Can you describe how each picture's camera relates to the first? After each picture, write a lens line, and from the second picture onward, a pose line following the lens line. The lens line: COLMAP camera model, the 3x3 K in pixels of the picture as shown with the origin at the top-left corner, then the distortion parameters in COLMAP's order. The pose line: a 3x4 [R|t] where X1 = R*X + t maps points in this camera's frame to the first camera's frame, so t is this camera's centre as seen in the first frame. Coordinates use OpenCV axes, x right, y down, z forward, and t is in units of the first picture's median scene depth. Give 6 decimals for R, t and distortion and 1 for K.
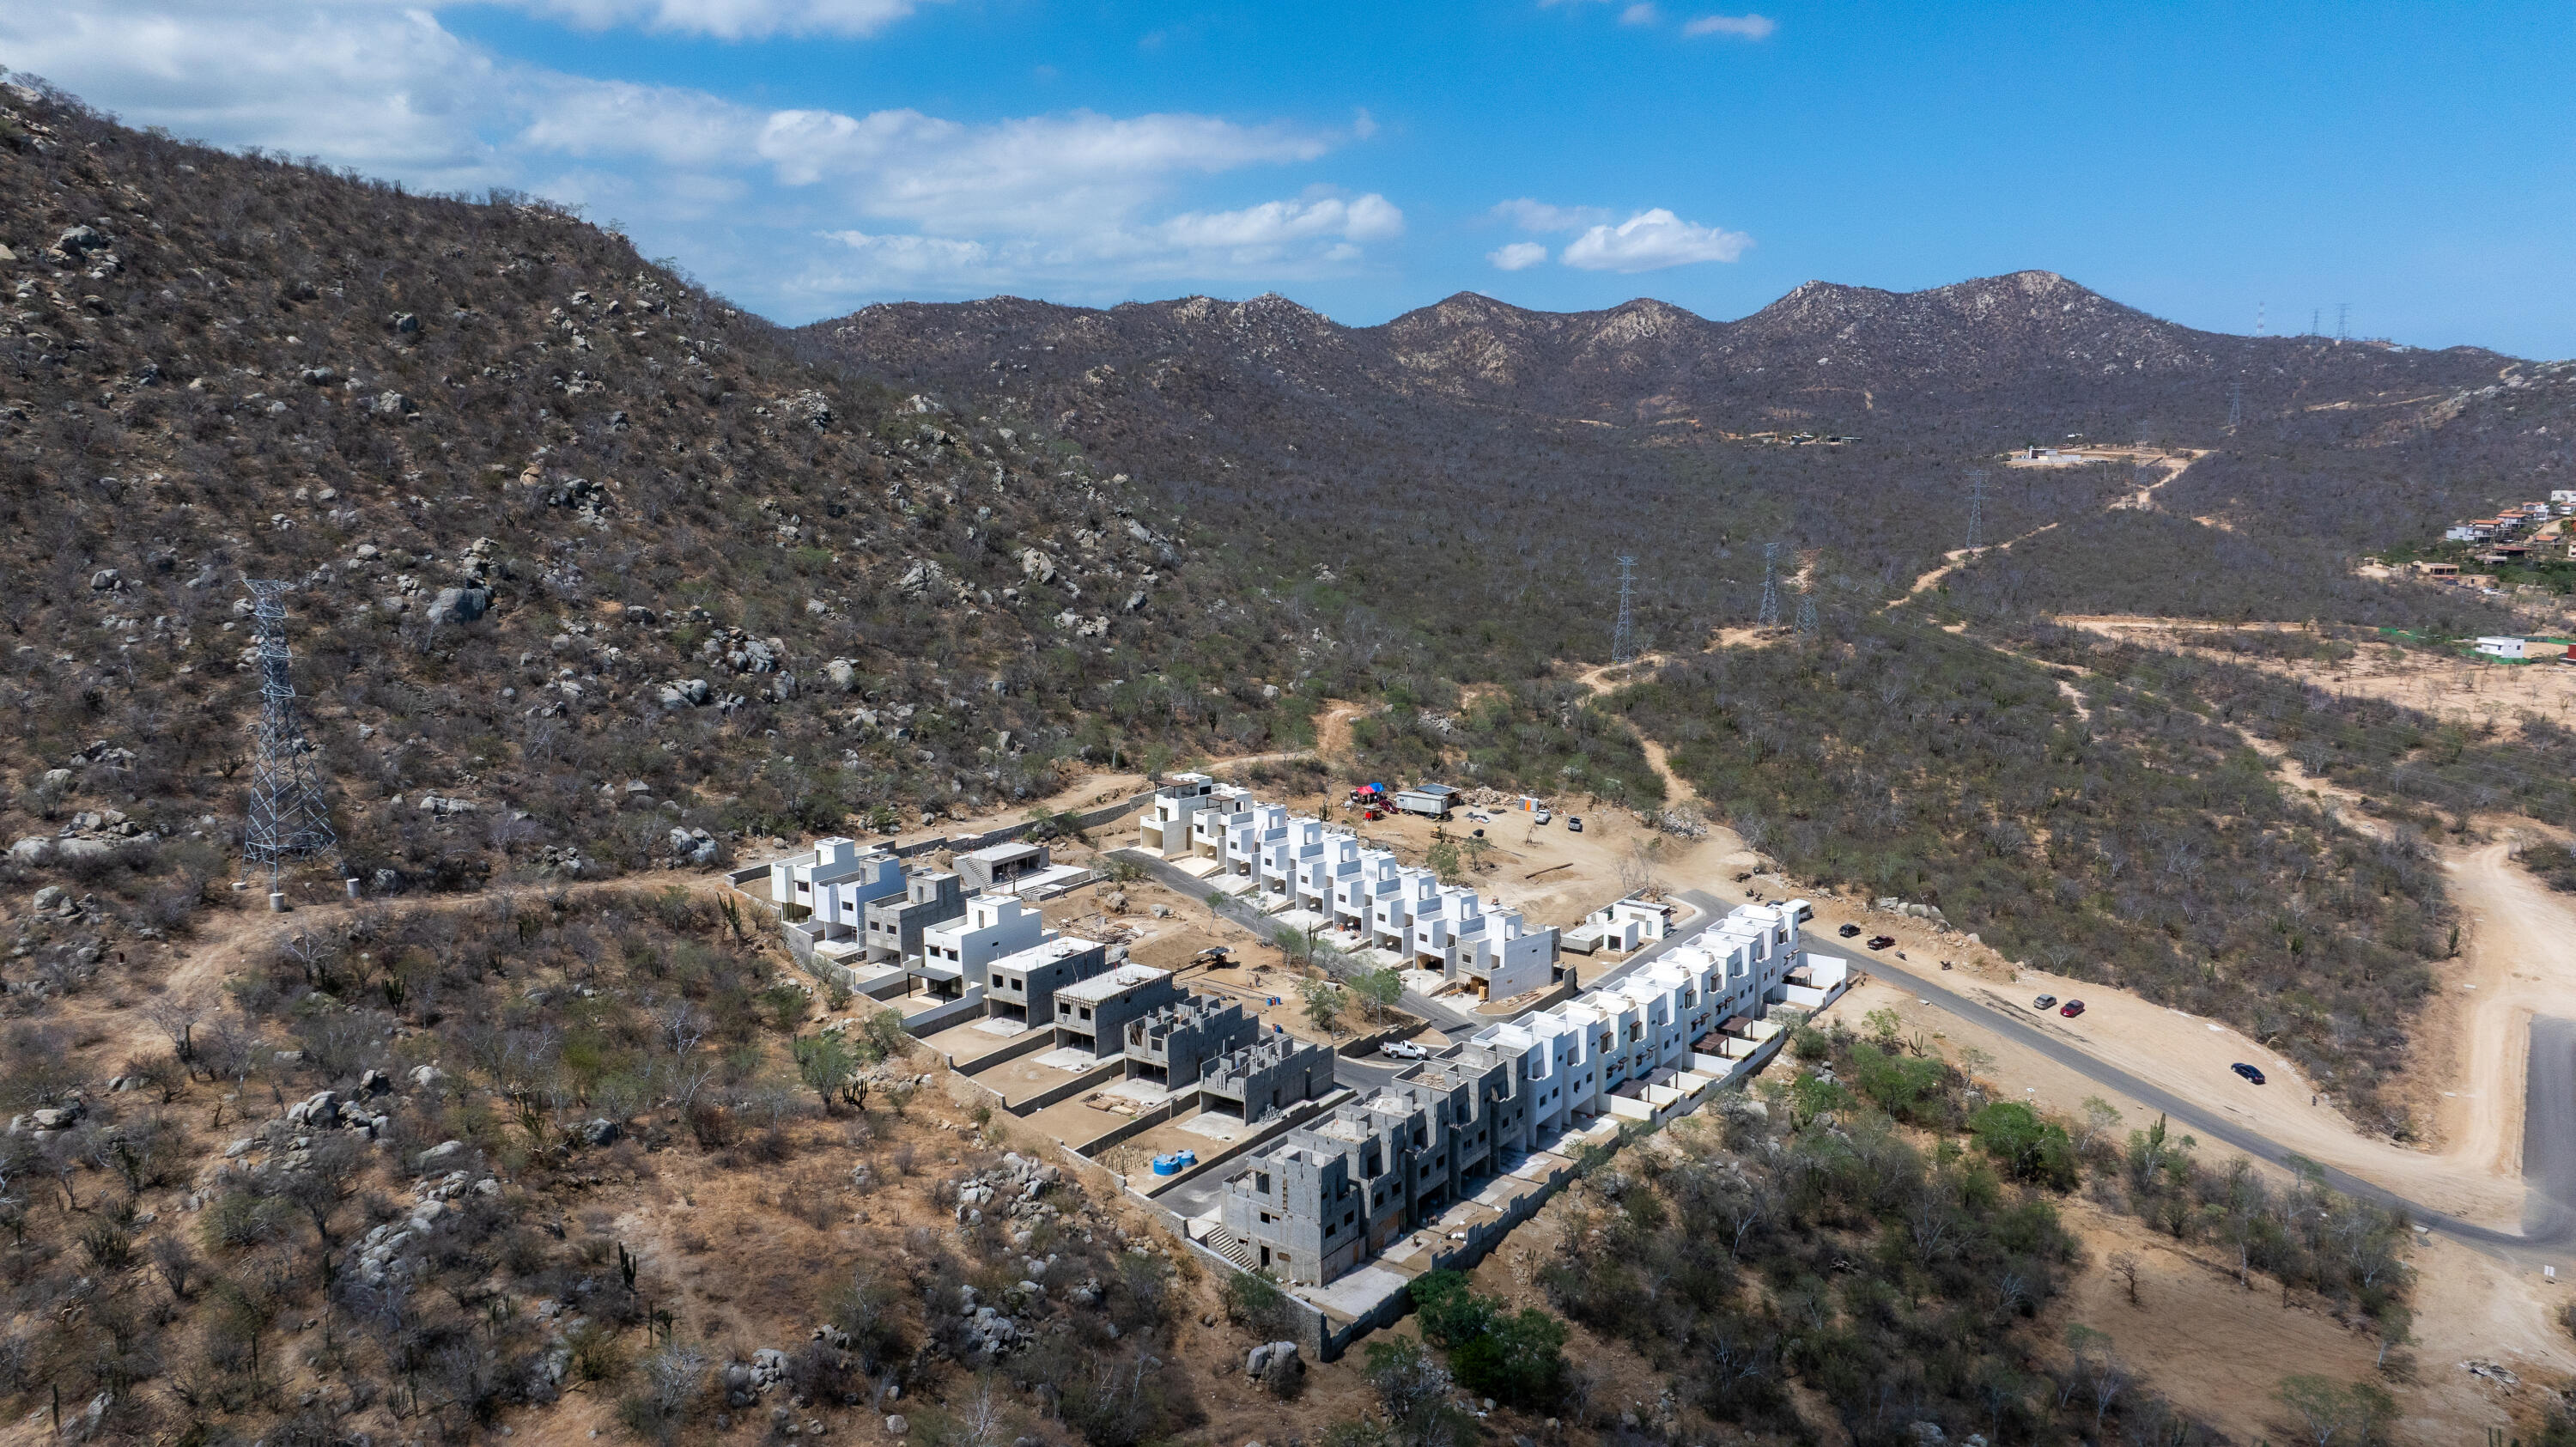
lens RADIAL K [[1814.1, 0, 1299.5], [0, 1814.1, 719.5], [0, 0, 1]] dist [-0.022435, -0.002670]
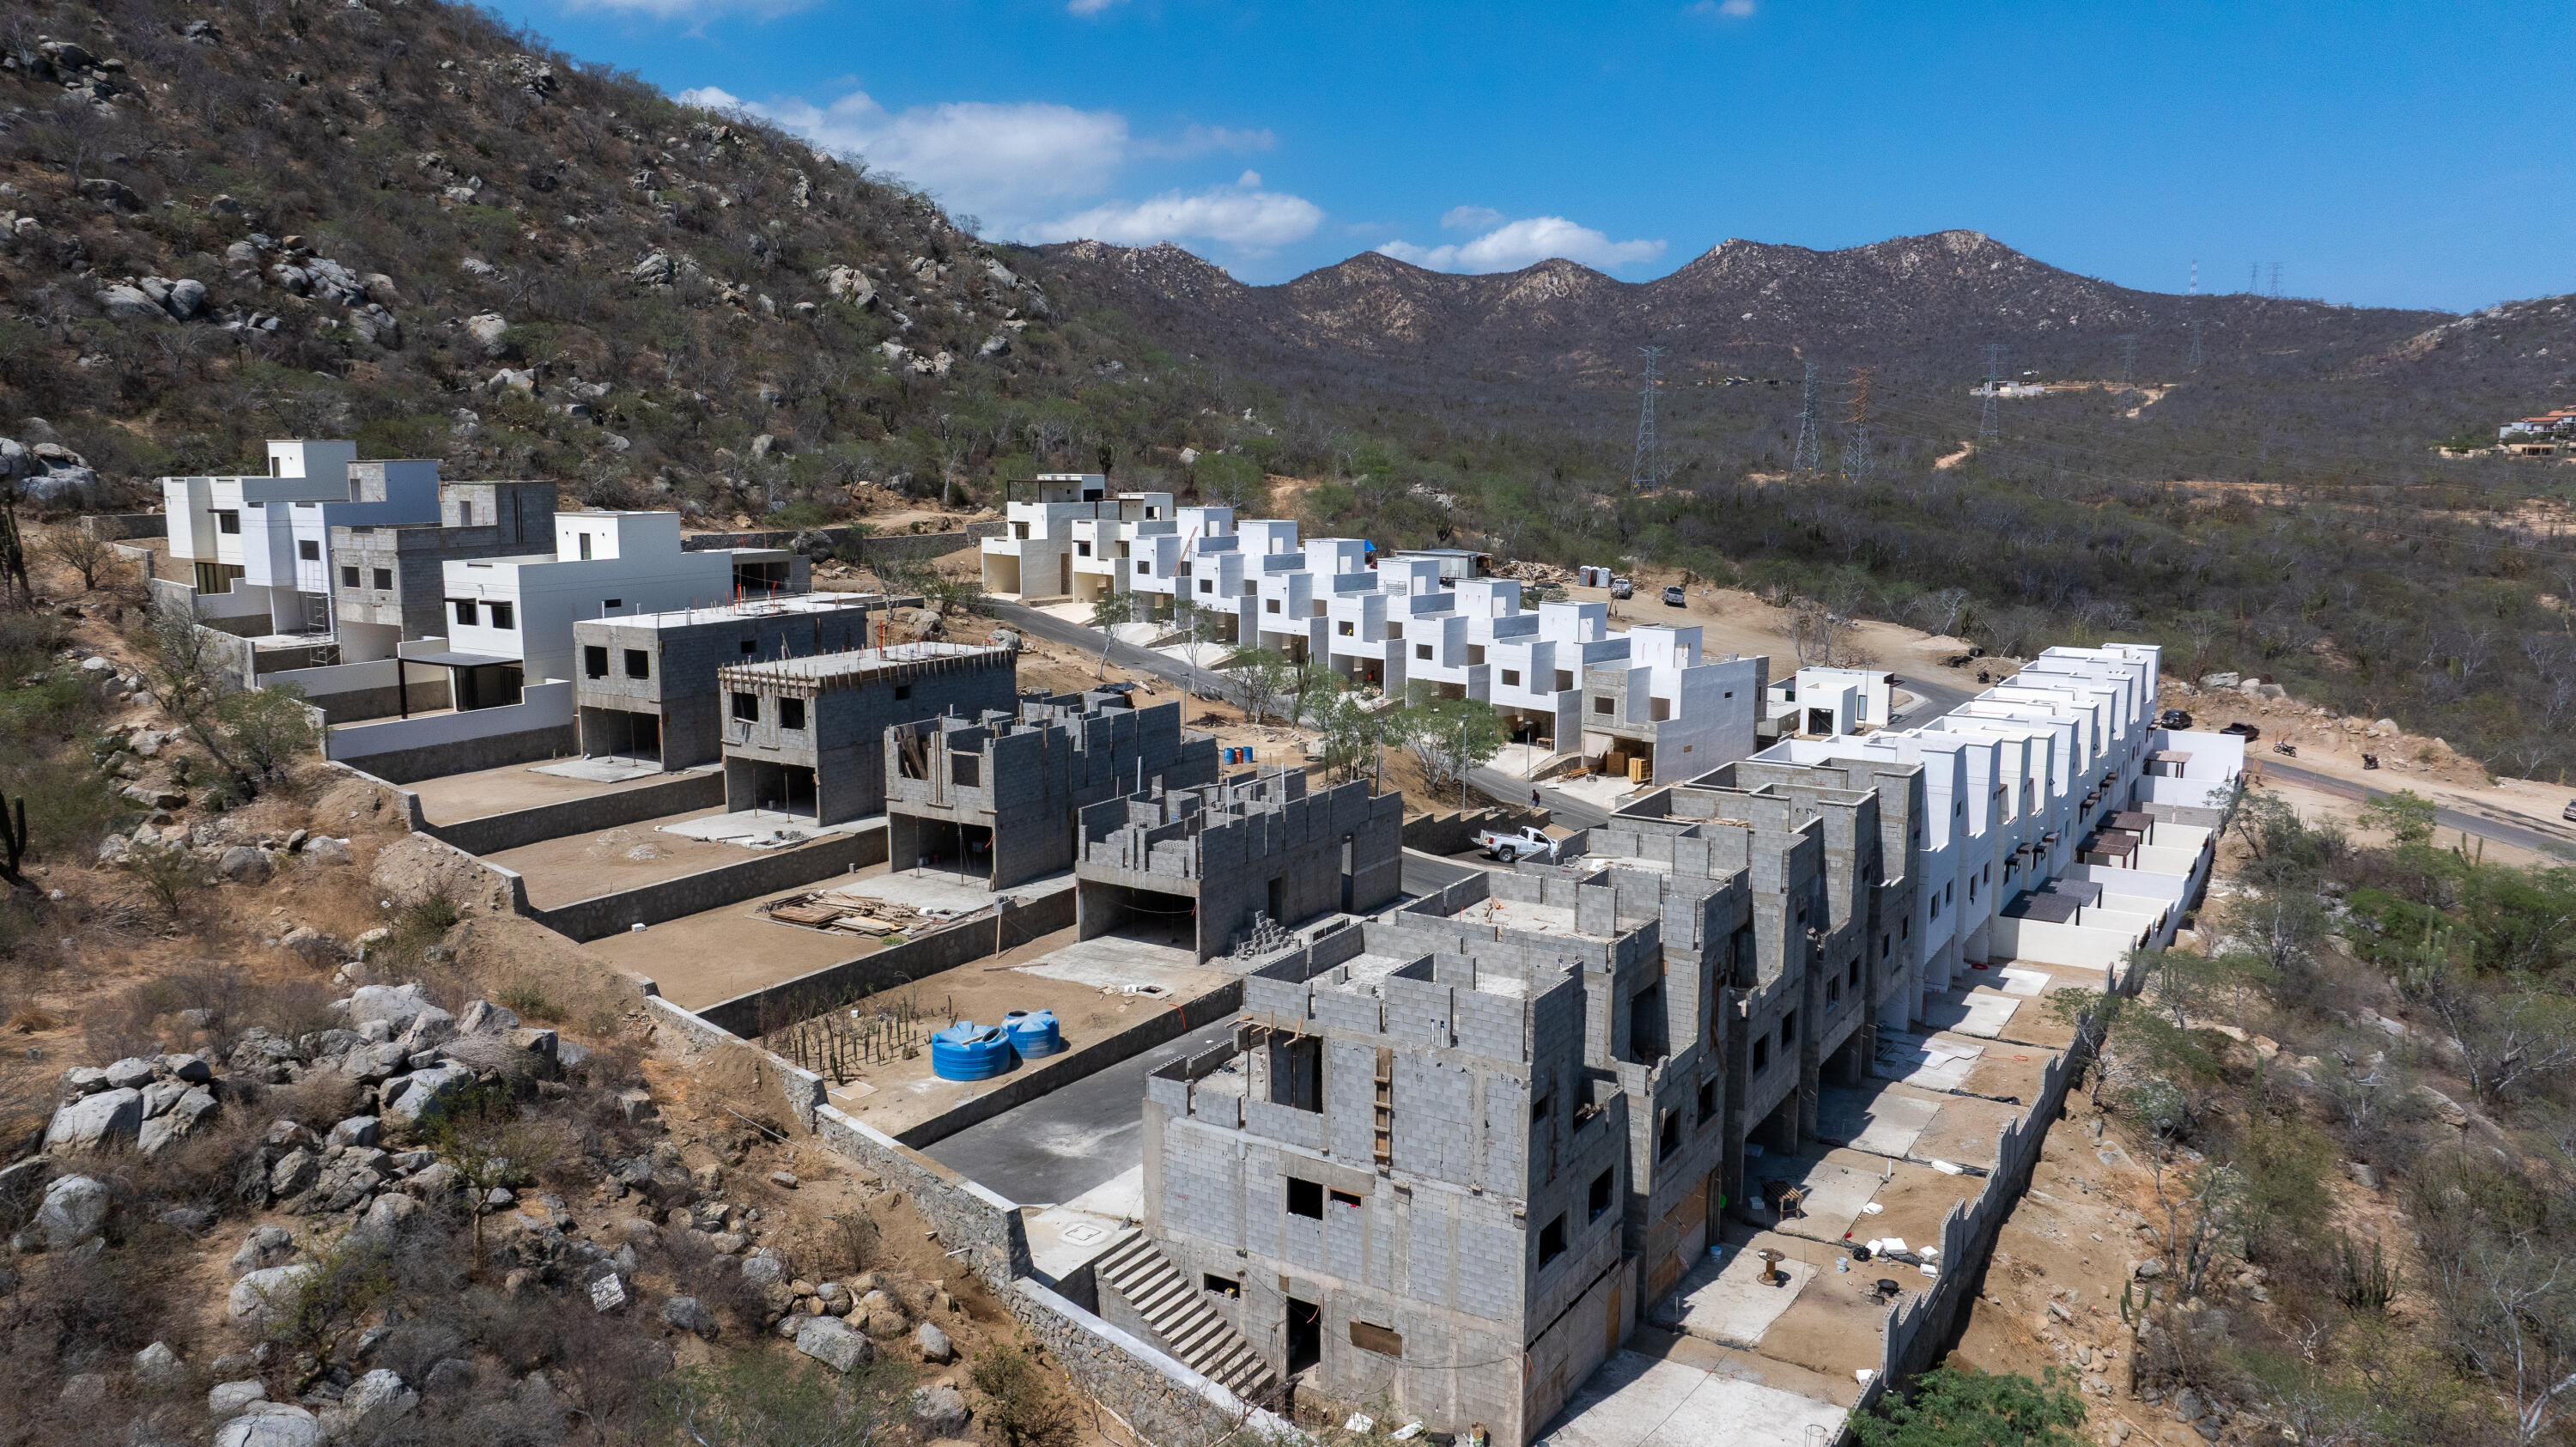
lens RADIAL K [[1814.1, 0, 1299.5], [0, 1814.1, 719.5], [0, 0, 1]] dist [-0.022435, -0.002670]
pose [[0.998208, -0.002633, 0.059778, -0.021823], [0.002940, 0.999983, -0.005053, 0.122390], [-0.059764, 0.005219, 0.998199, 0.435418]]
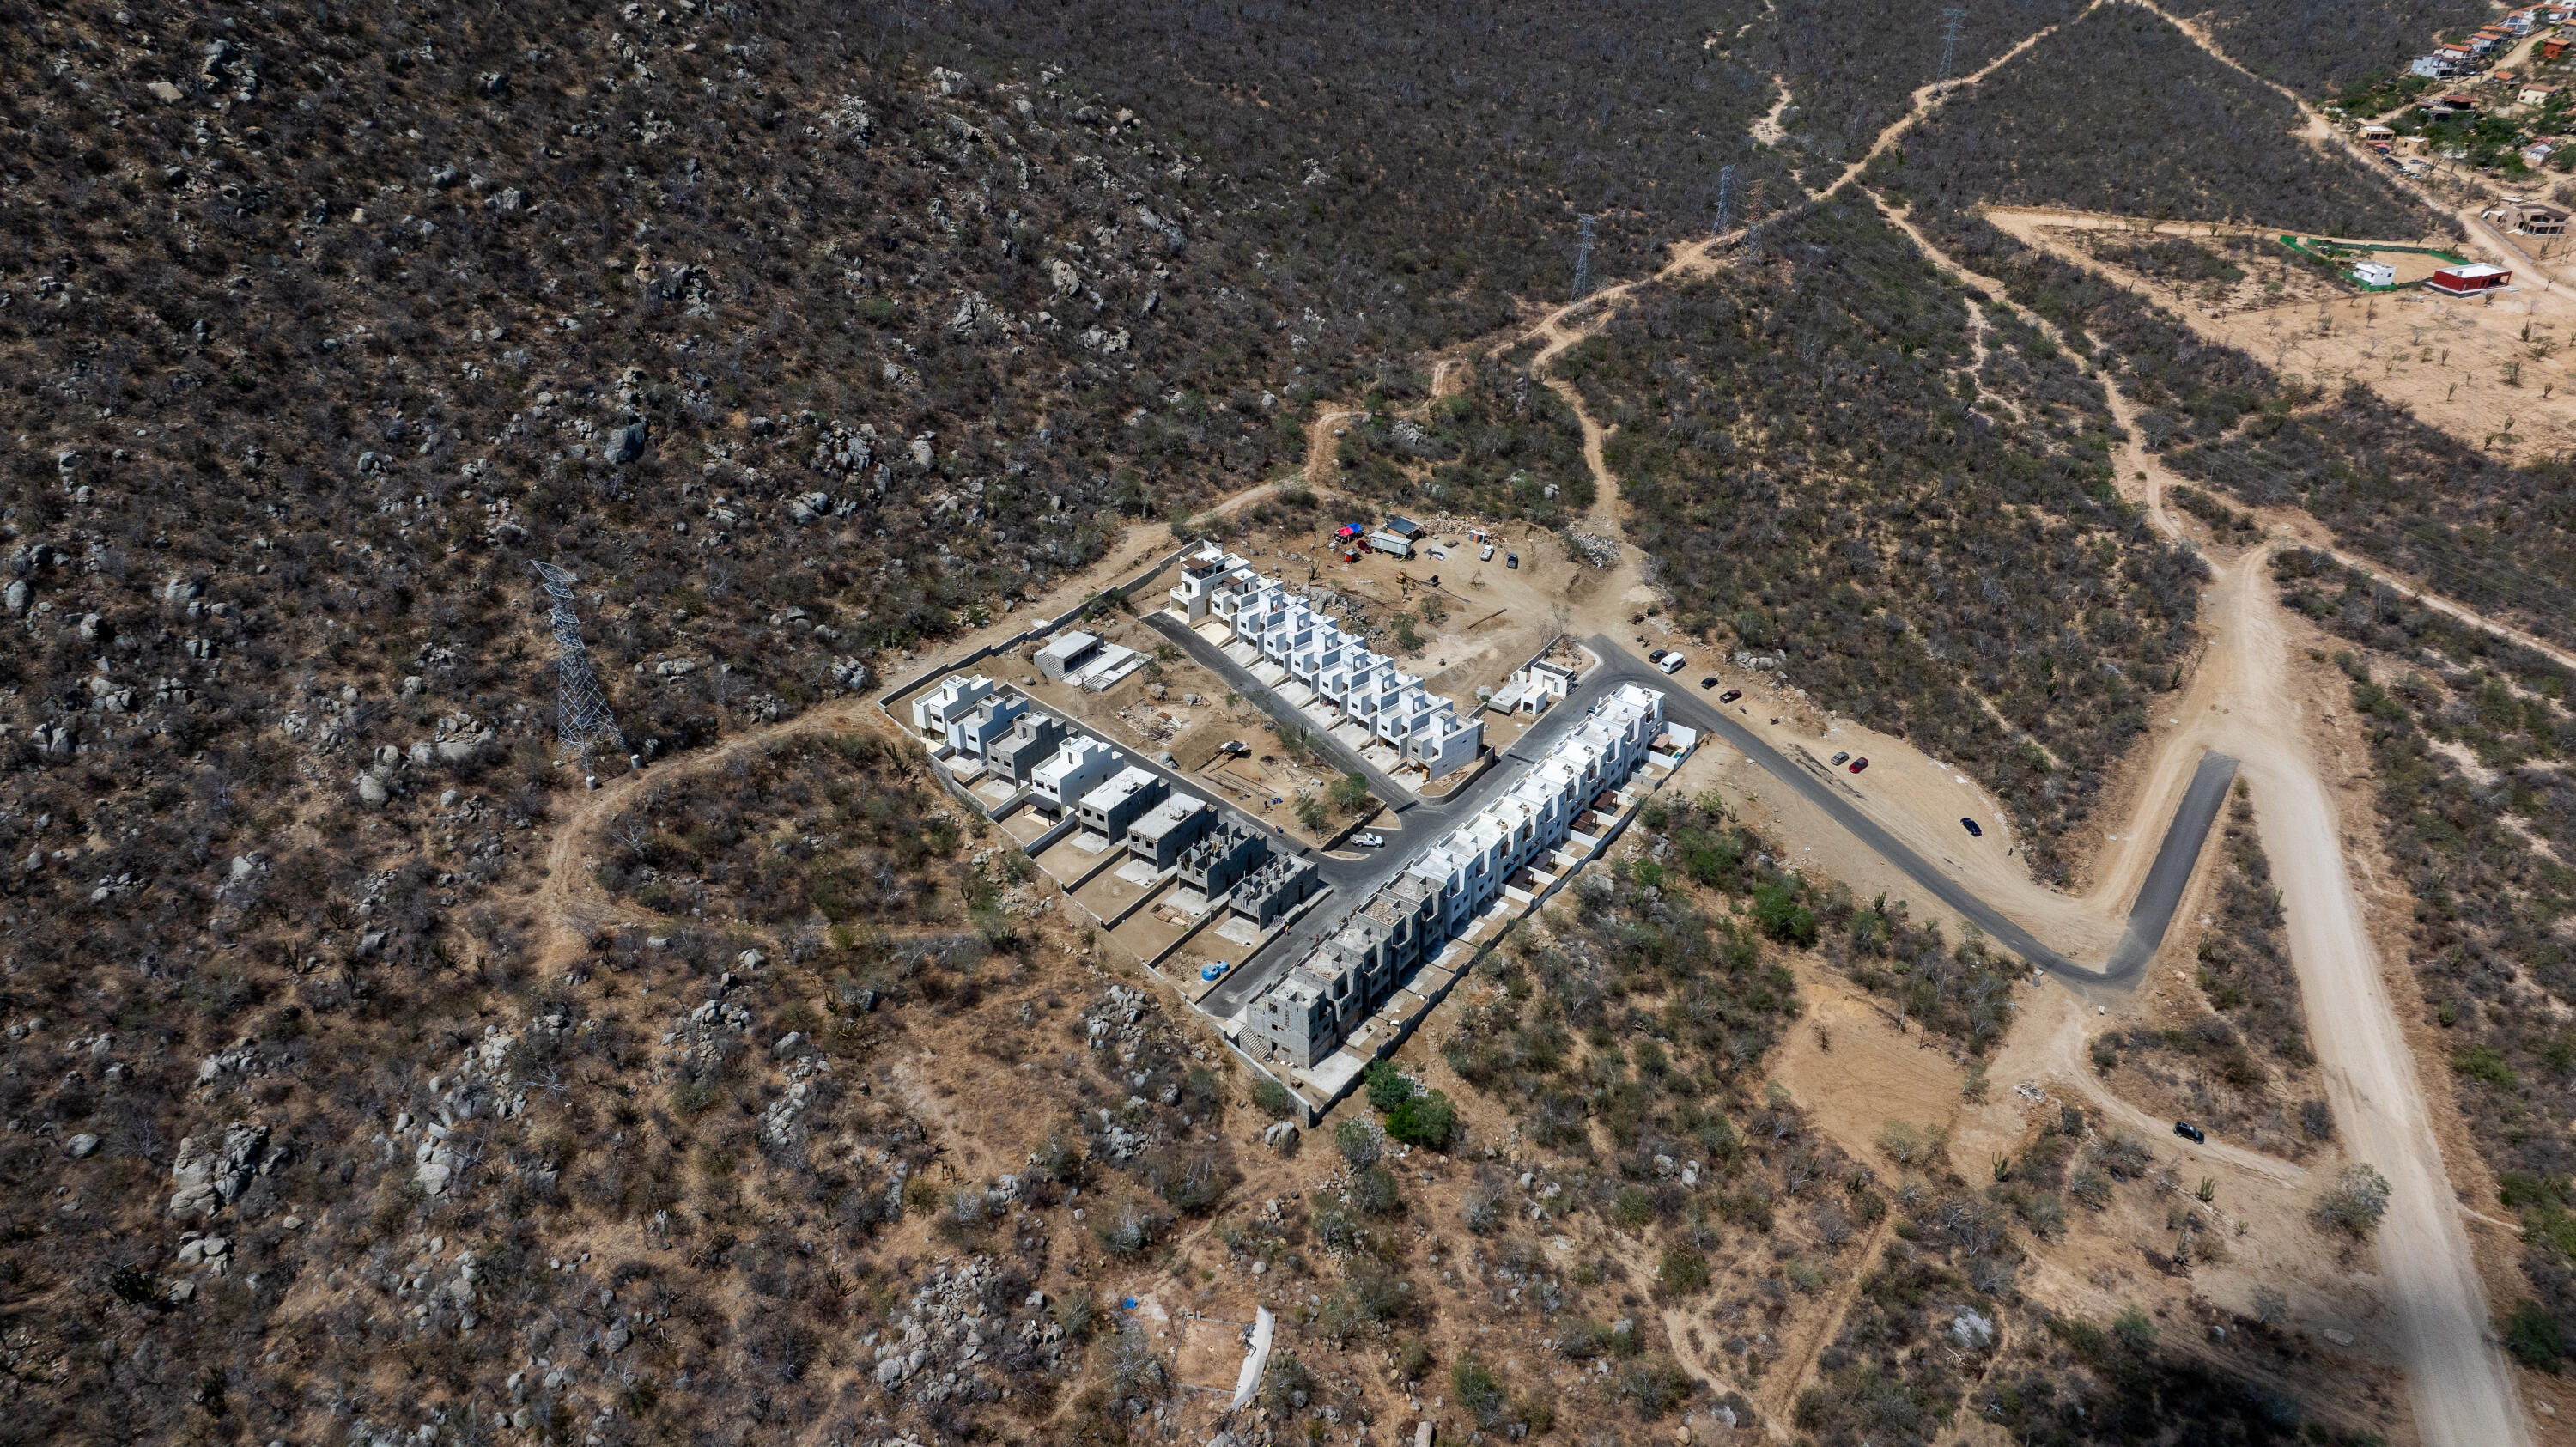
lens RADIAL K [[1814.1, 0, 1299.5], [0, 1814.1, 719.5], [0, 0, 1]] dist [-0.022435, -0.002670]
pose [[0.999964, 0.002891, 0.008037, -0.006289], [-0.005563, 0.934473, 0.355990, -0.337220], [-0.006482, -0.356022, 0.934455, -0.251197]]
